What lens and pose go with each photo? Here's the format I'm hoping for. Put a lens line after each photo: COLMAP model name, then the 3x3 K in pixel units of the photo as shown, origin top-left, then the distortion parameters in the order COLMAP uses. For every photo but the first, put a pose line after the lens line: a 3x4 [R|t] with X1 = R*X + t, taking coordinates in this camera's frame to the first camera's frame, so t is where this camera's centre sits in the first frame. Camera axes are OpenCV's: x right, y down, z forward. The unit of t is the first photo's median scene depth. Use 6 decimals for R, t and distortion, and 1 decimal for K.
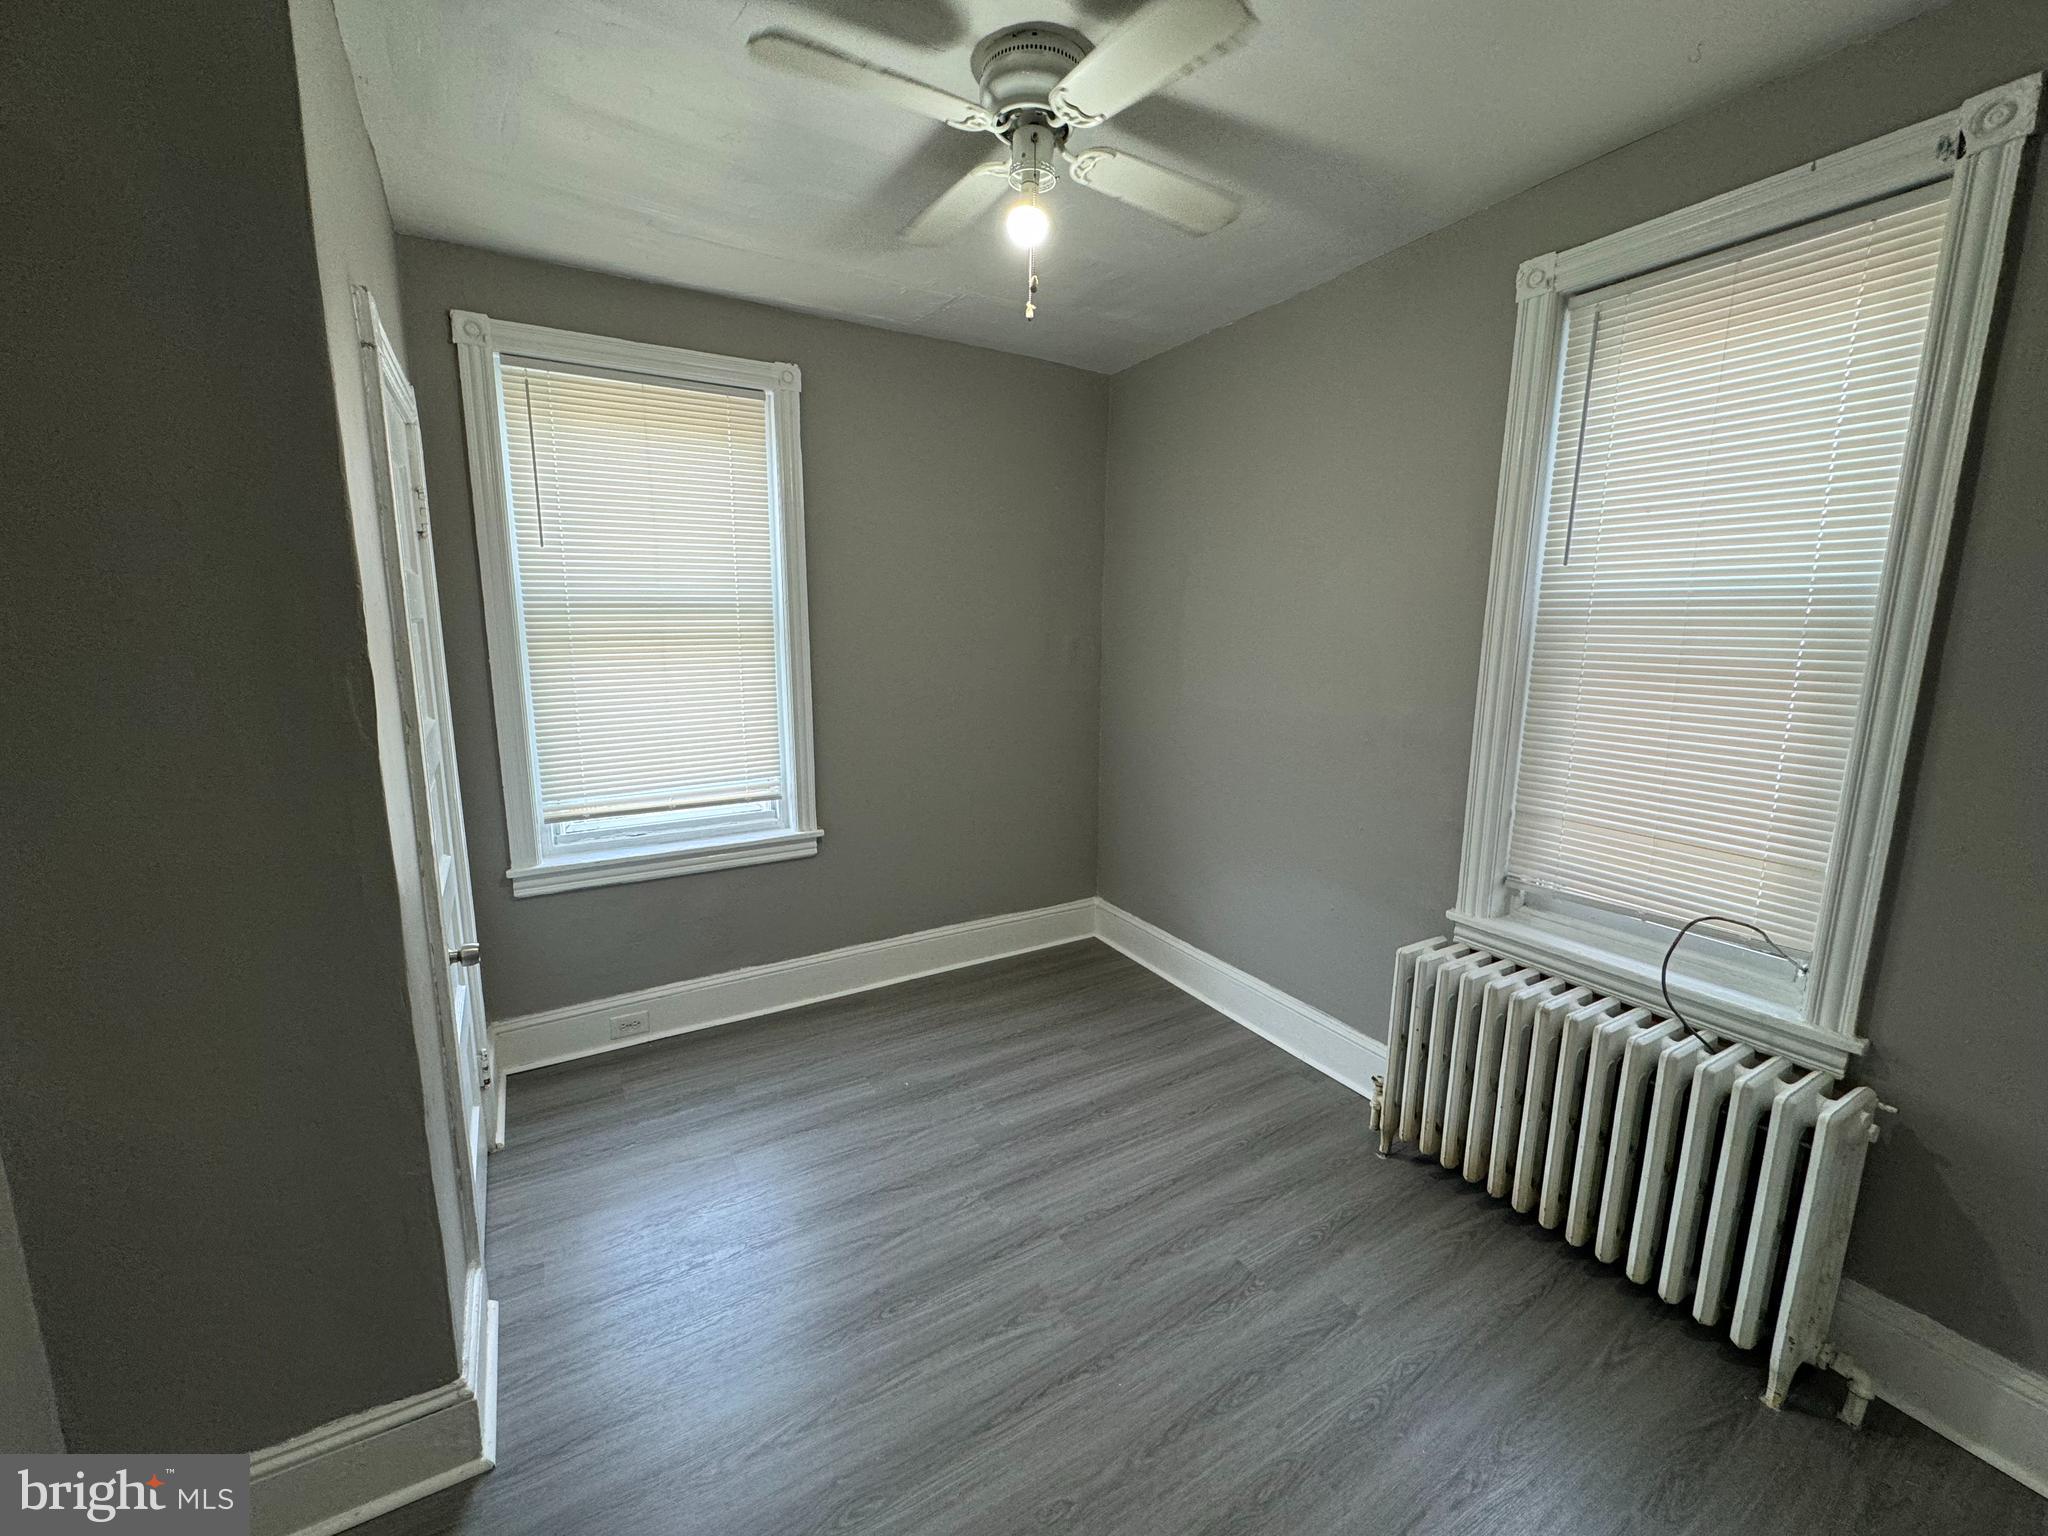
lens RADIAL K [[818.8, 0, 1024.0], [0, 818.8, 768.0], [0, 0, 1]] dist [-0.000031, 0.000000]
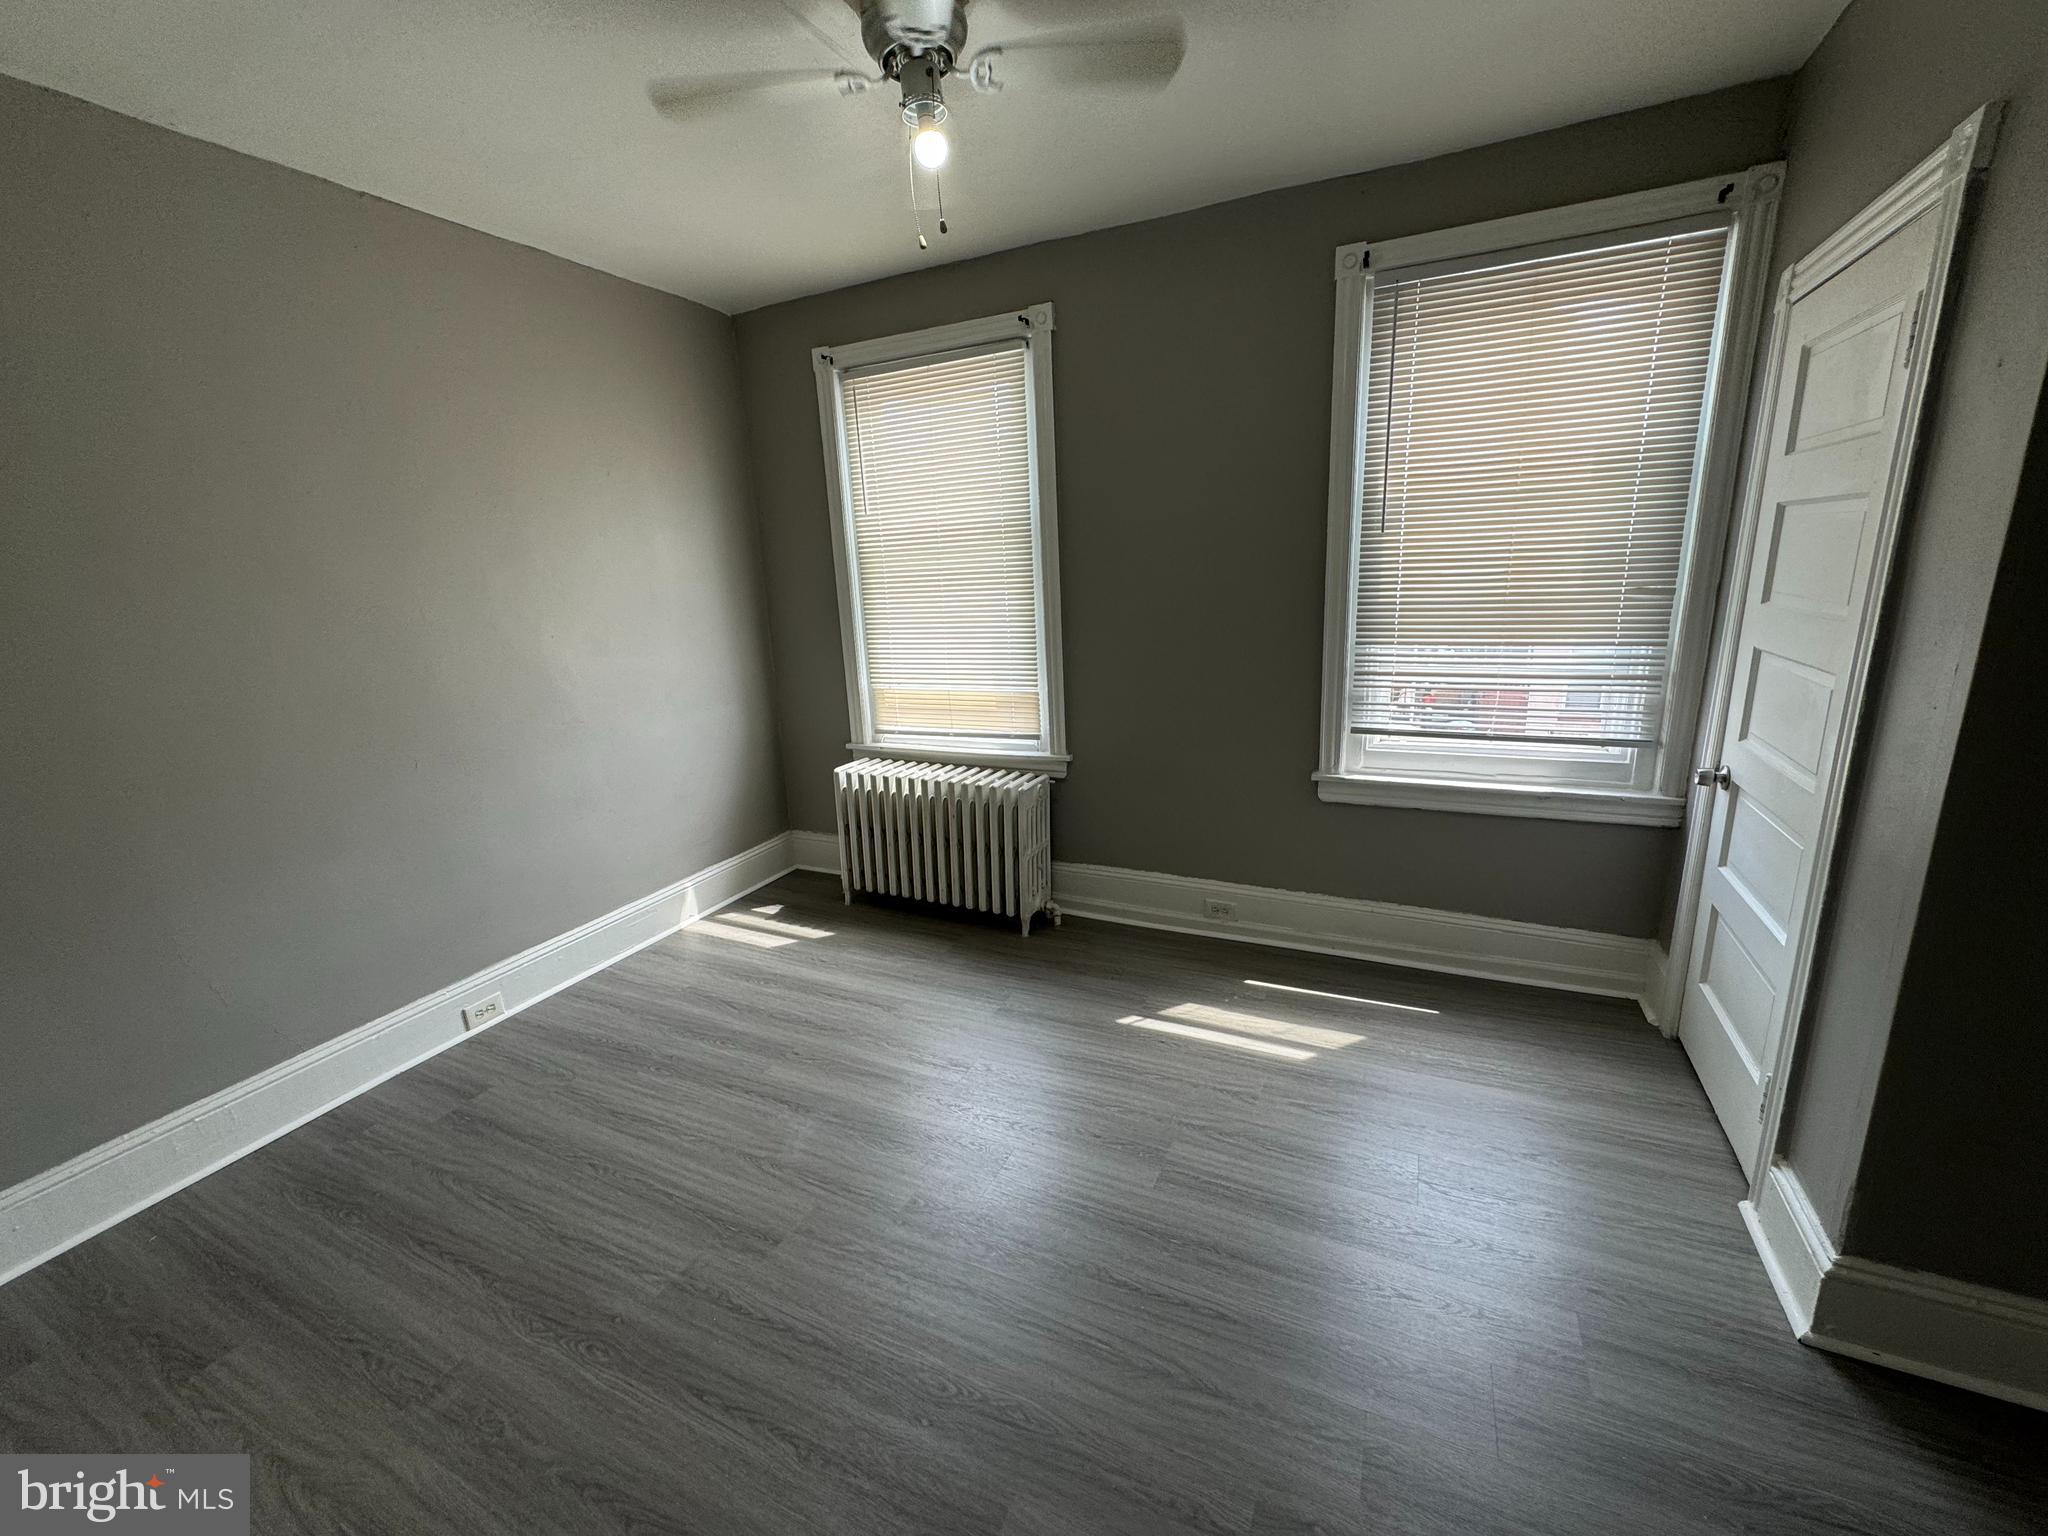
lens RADIAL K [[847.6, 0, 1024.0], [0, 847.6, 768.0], [0, 0, 1]] dist [0.000280, 0.000008]
pose [[0.566039, 0.169242, -0.806819, 0.605703], [-0.093722, 0.985566, 0.140984, -0.056264], [0.819034, -0.004186, 0.573730, 0.324337]]
